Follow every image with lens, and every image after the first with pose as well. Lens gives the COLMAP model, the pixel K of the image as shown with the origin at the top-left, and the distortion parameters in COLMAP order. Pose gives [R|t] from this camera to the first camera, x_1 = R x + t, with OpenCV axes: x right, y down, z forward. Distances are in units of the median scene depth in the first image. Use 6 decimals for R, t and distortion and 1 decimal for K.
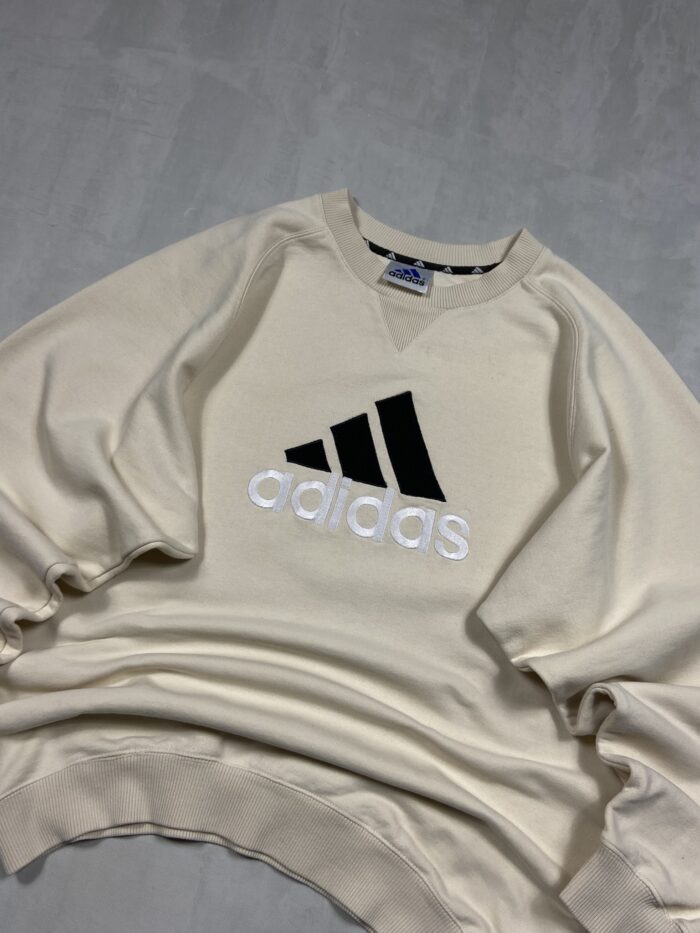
lens RADIAL K [[797.8, 0, 355.5], [0, 797.8, 462.7], [0, 0, 1]] dist [0.122252, -0.136668]
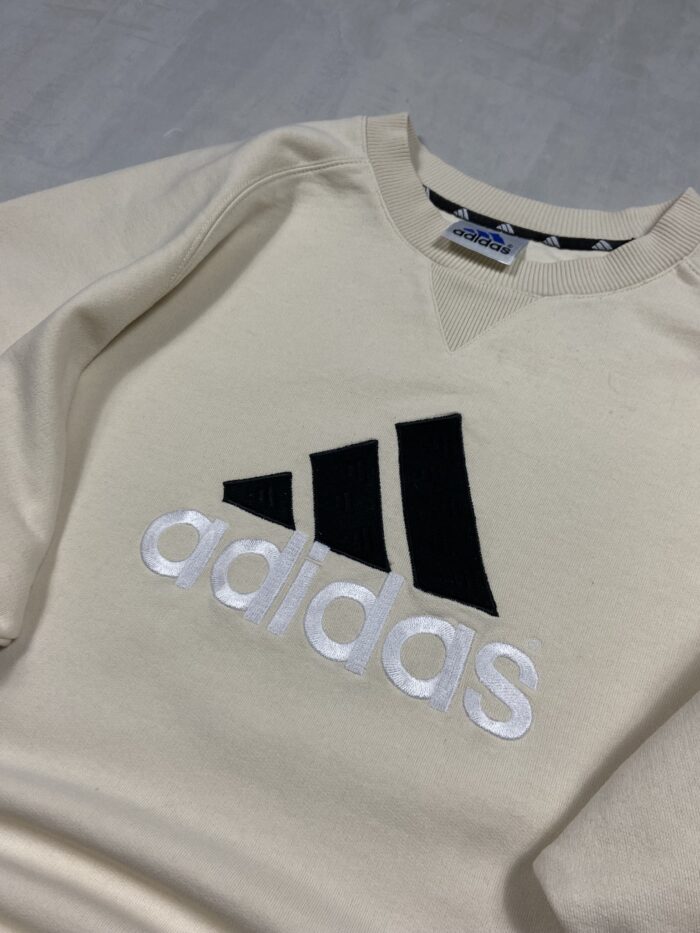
lens RADIAL K [[797.8, 0, 355.5], [0, 797.8, 462.7], [0, 0, 1]] dist [0.122252, -0.136668]
pose [[0.983462, 0.137233, -0.118191, 0.065966], [-0.156536, 0.972299, -0.173581, 0.053094], [0.091096, 0.189211, 0.977702, 0.434360]]
